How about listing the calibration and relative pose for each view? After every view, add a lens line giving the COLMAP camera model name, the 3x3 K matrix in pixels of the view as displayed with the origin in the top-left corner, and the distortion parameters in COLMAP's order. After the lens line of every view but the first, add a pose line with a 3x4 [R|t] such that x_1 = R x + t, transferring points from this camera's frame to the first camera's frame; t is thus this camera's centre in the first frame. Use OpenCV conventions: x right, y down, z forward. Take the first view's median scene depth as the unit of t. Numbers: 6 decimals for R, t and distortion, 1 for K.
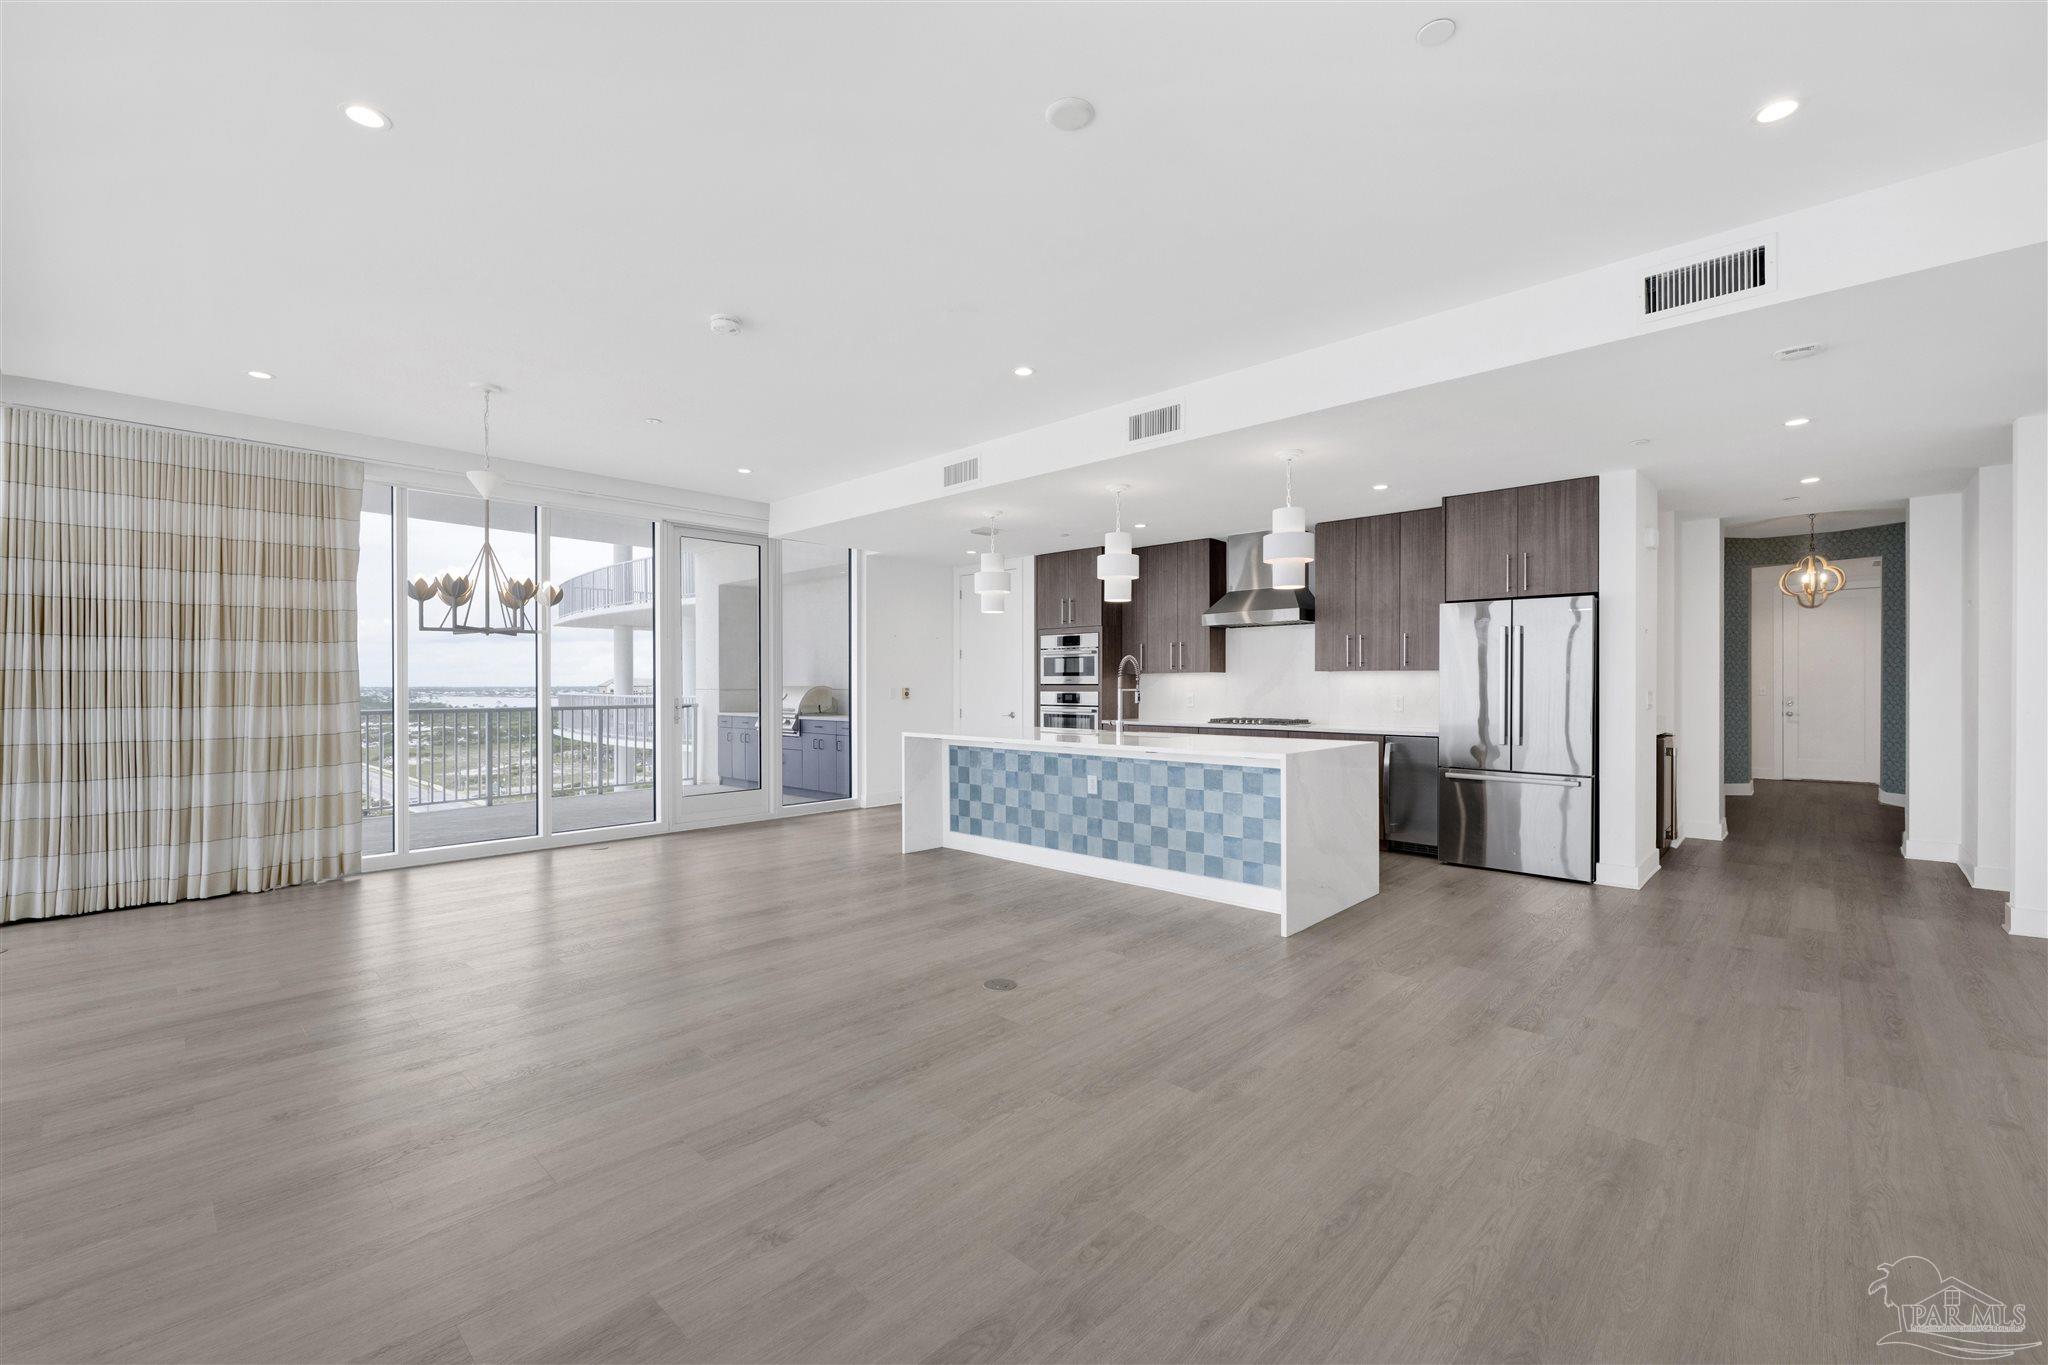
lens RADIAL K [[880.0, 0, 1022.7], [0, 880.0, 684.9], [0, 0, 1]] dist [-0.001640, 0.000011]
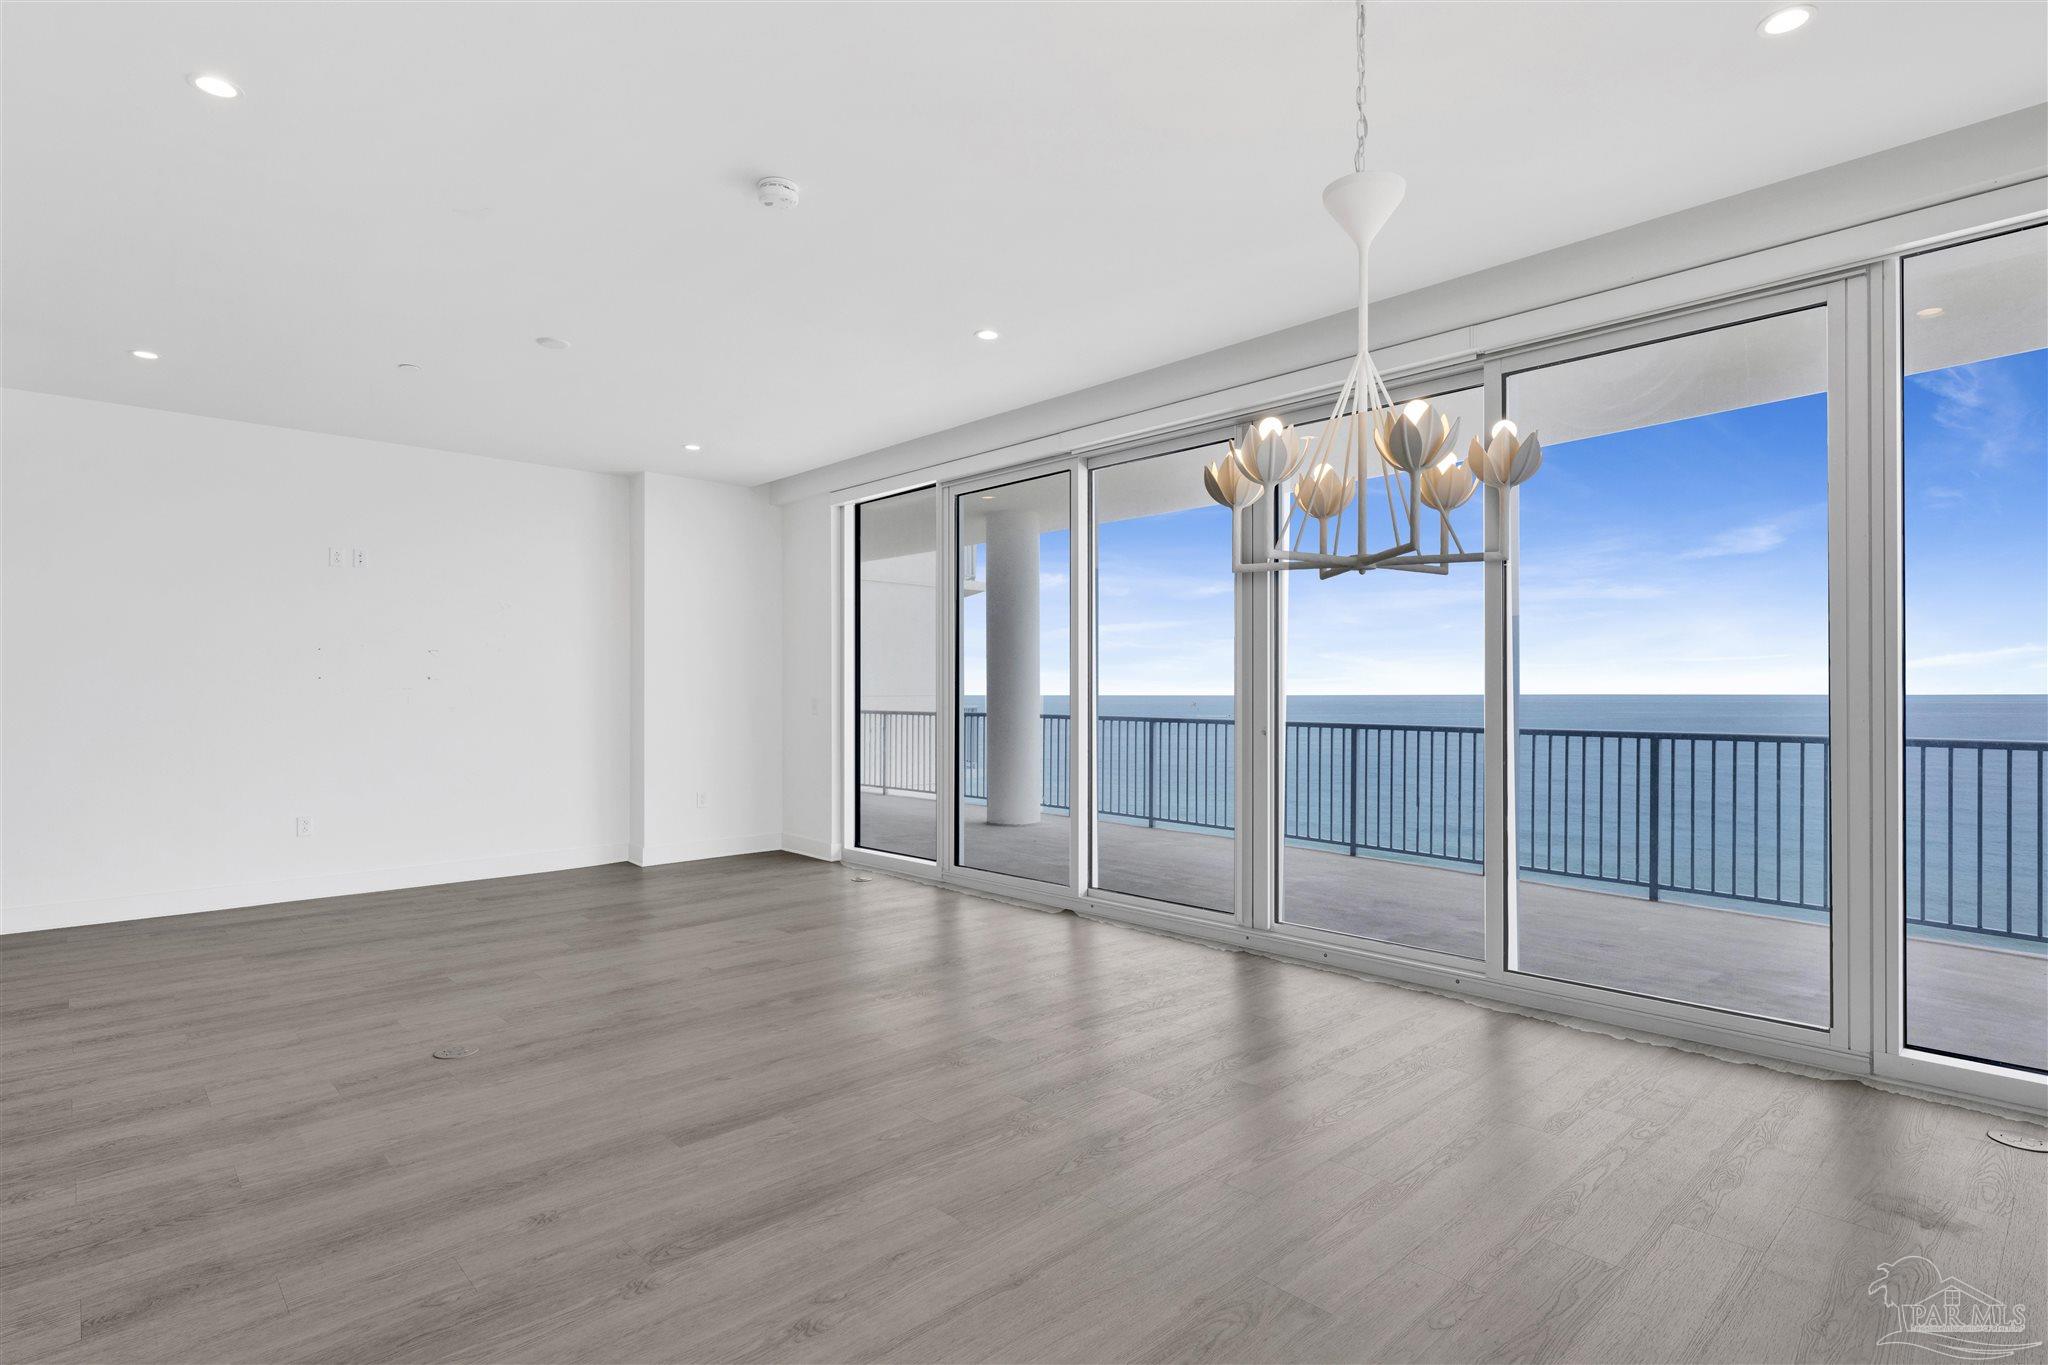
lens RADIAL K [[986.7, 0, 1025.0], [0, 986.7, 689.3], [0, 0, 1]] dist [0.001447, 0.000769]
pose [[-0.999452, 0.001504, 0.033056, -0.571175], [0.001367, 0.999990, -0.004168, -0.002843], [-0.033062, -0.004121, -0.999445, 1.826785]]
